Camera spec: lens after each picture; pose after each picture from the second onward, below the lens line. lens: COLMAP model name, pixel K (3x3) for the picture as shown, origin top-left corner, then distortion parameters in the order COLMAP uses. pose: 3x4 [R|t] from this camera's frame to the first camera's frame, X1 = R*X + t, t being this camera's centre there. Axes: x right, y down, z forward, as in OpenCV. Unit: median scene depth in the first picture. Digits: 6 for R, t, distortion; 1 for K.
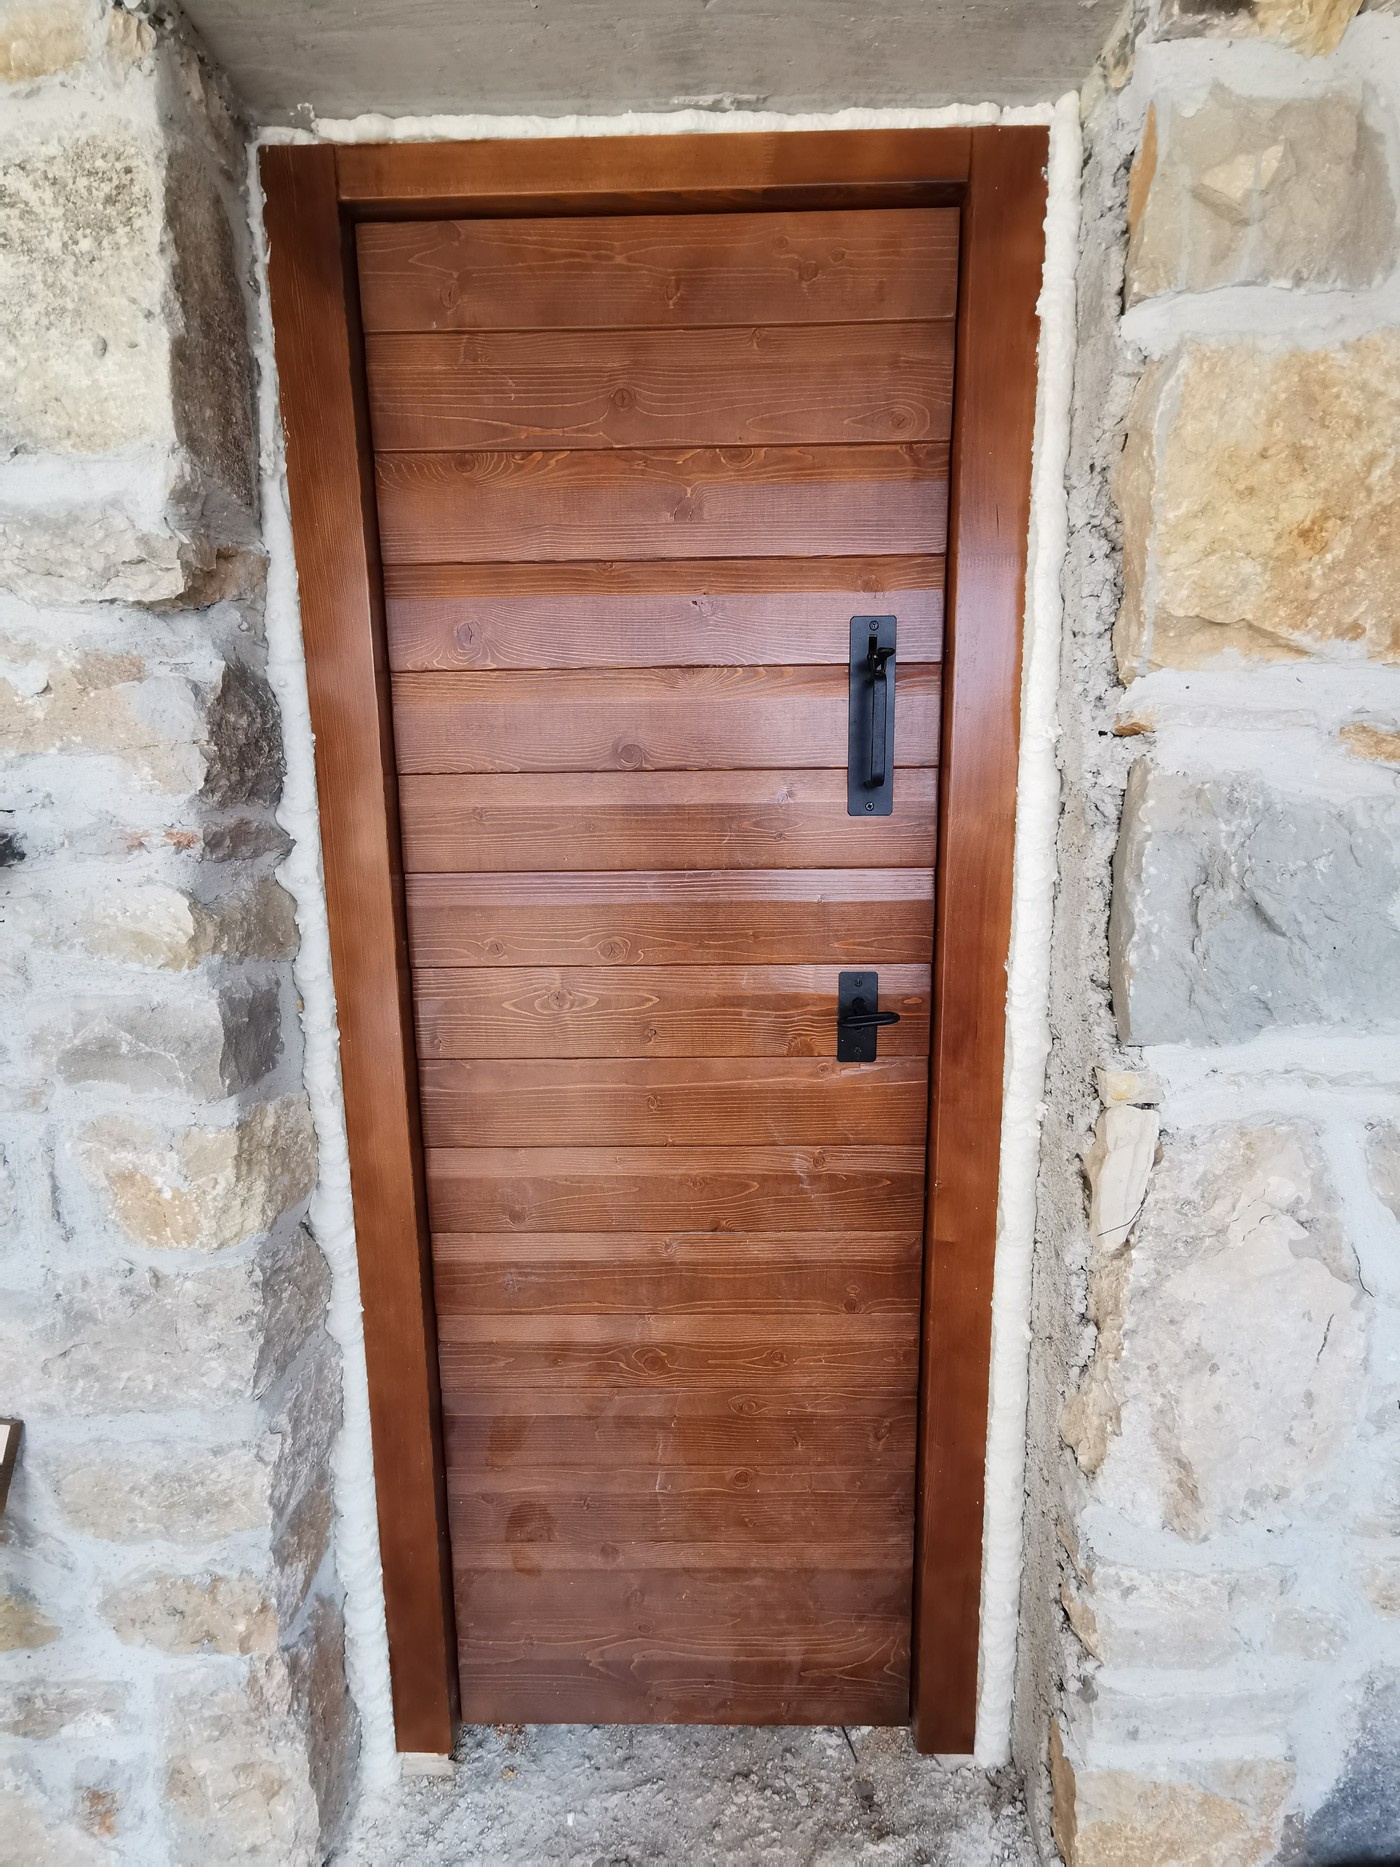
lens RADIAL K [[865.9, 0, 687.7], [0, 865.9, 944.3], [0, 0, 1]] dist [0.018732, -0.012050]
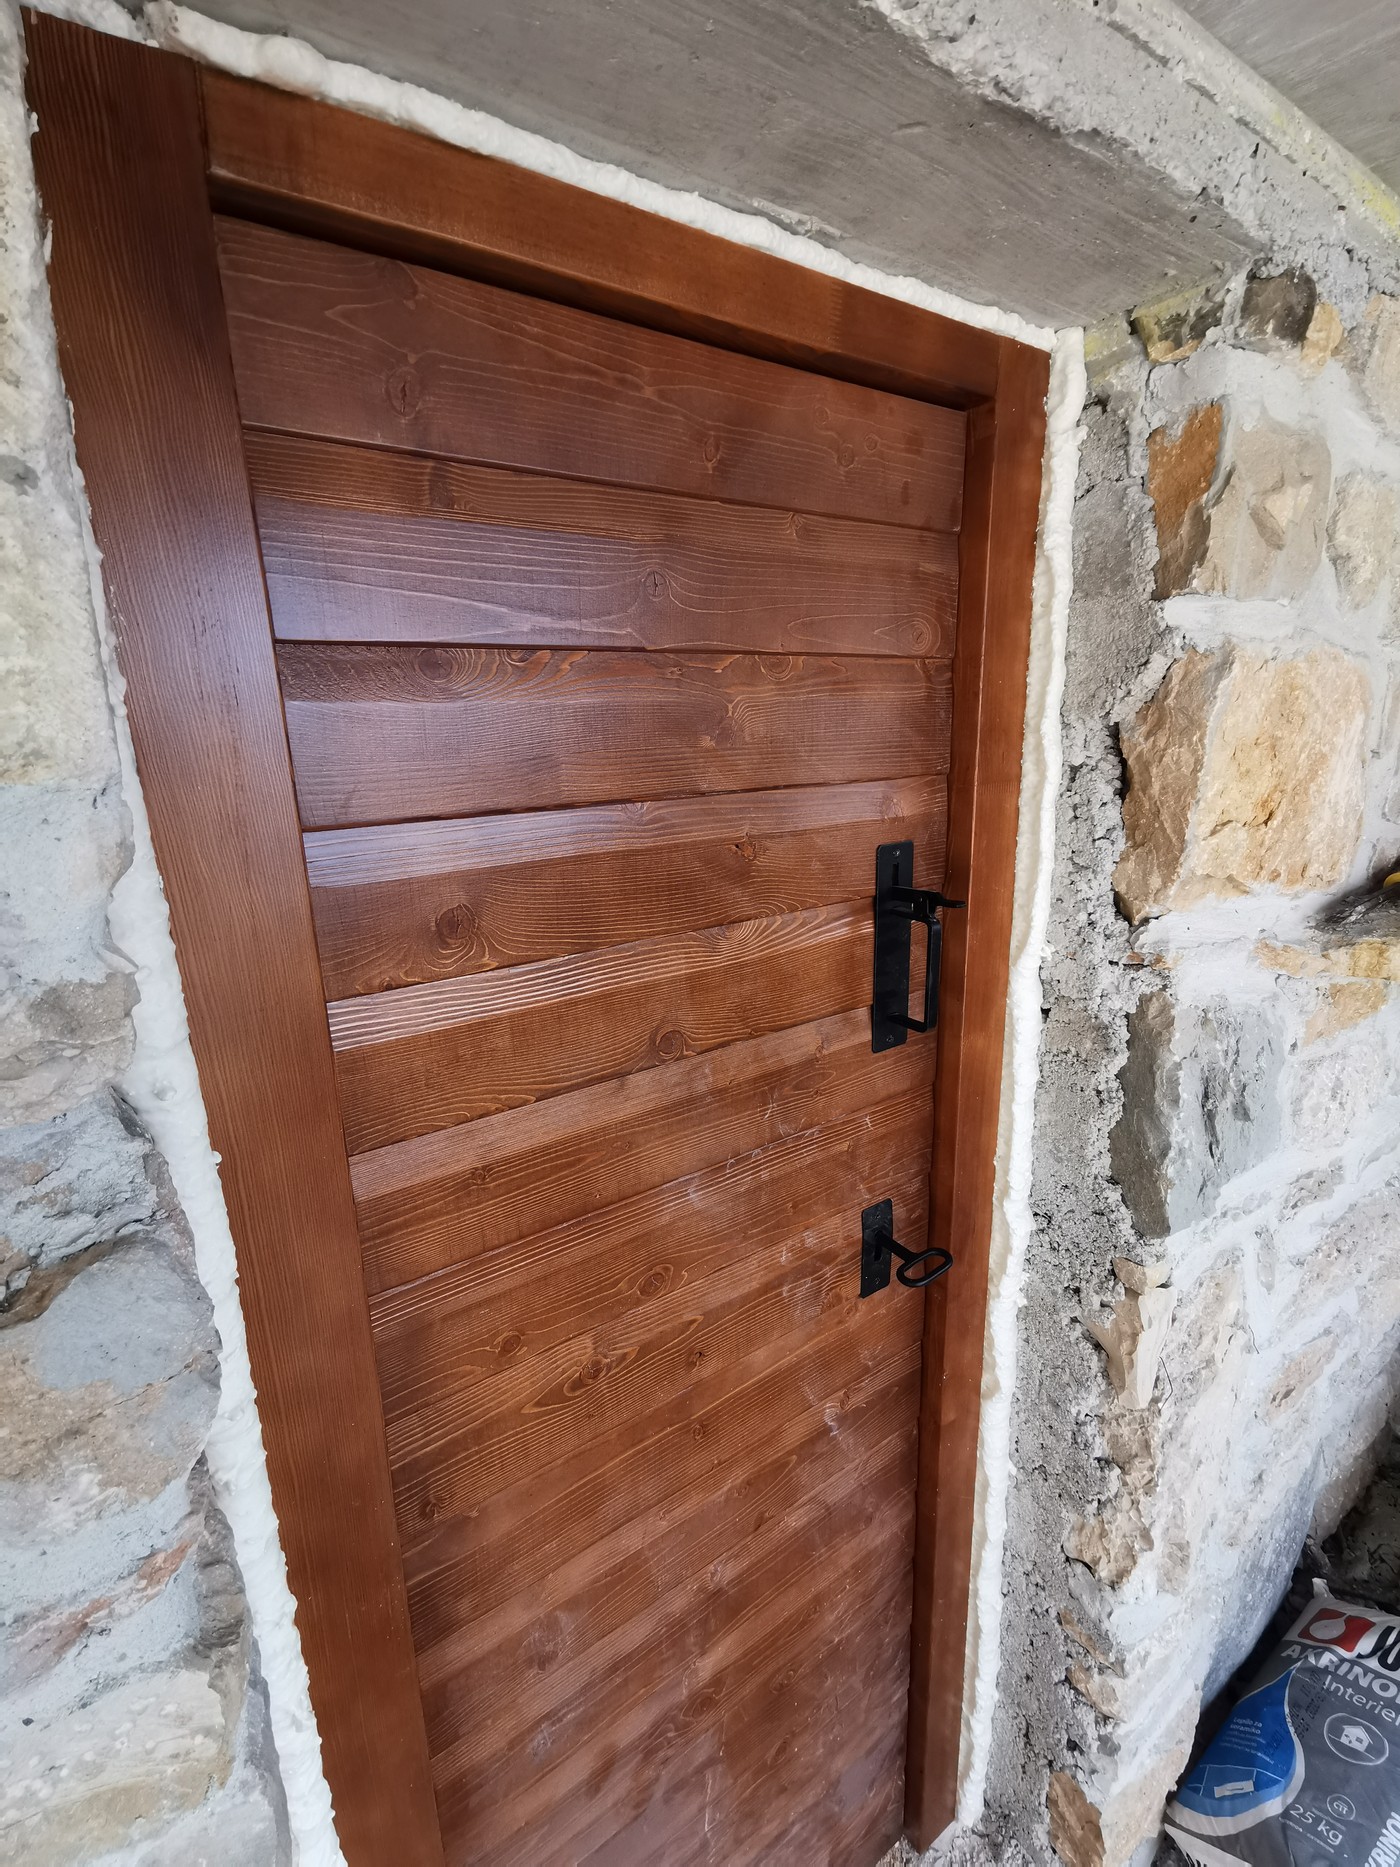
lens RADIAL K [[865.9, 0, 693.1], [0, 865.9, 936.6], [0, 0, 1]] dist [0.018732, -0.012050]
pose [[0.806739, -0.157046, 0.569656, -0.512384], [0.120104, 0.987492, 0.102147, -0.422829], [-0.578573, -0.013988, 0.815511, 0.409107]]
